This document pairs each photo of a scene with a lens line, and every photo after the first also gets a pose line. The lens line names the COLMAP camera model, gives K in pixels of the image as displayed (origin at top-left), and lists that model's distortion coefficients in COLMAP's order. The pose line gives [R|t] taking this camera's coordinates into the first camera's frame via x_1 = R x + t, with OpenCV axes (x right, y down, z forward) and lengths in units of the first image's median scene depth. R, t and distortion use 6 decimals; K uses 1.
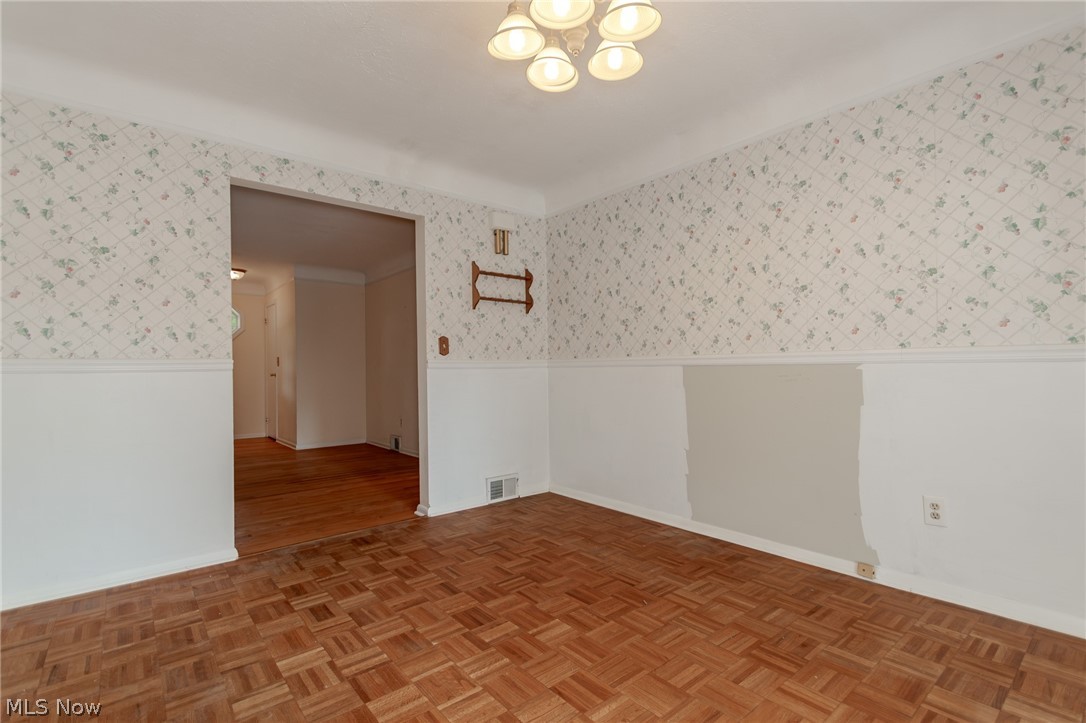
lens RADIAL K [[504.5, 0, 543.2], [0, 504.5, 363.9], [0, 0, 1]] dist [0.009278, -0.004188]
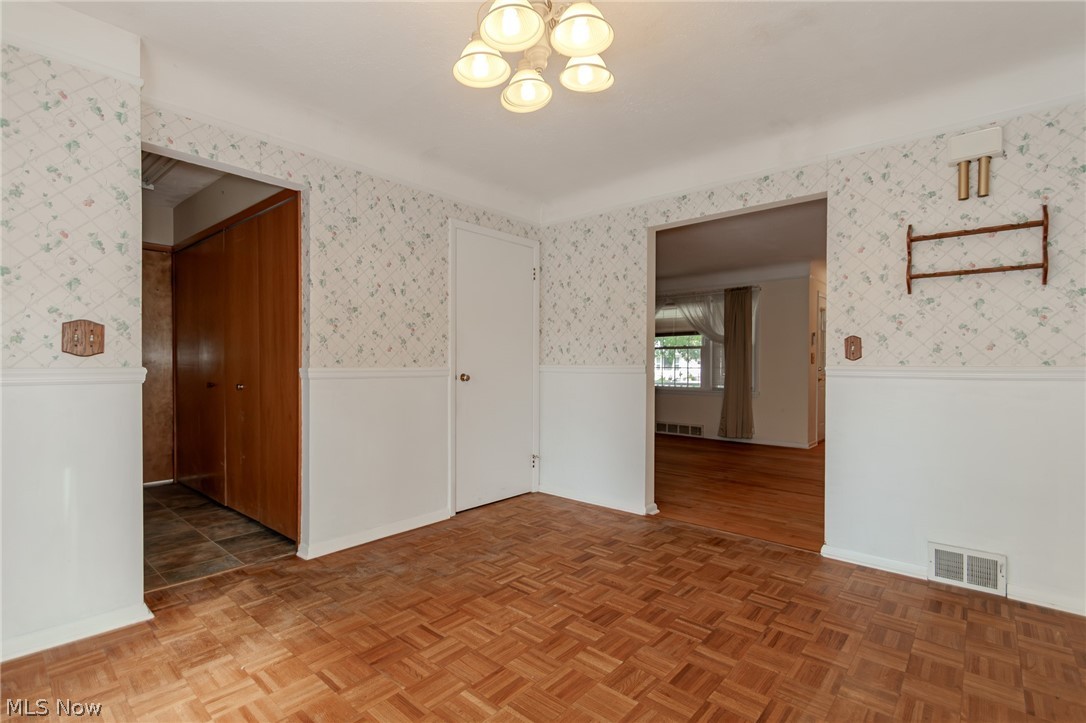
lens RADIAL K [[504.5, 0, 542.1], [0, 504.5, 363.5], [0, 0, 1]] dist [0.009278, -0.004188]
pose [[0.147142, 0.011796, -0.989045, 0.677068], [0.004801, 0.999909, 0.012640, -0.032302], [0.989104, -0.006608, 0.147072, 0.547892]]
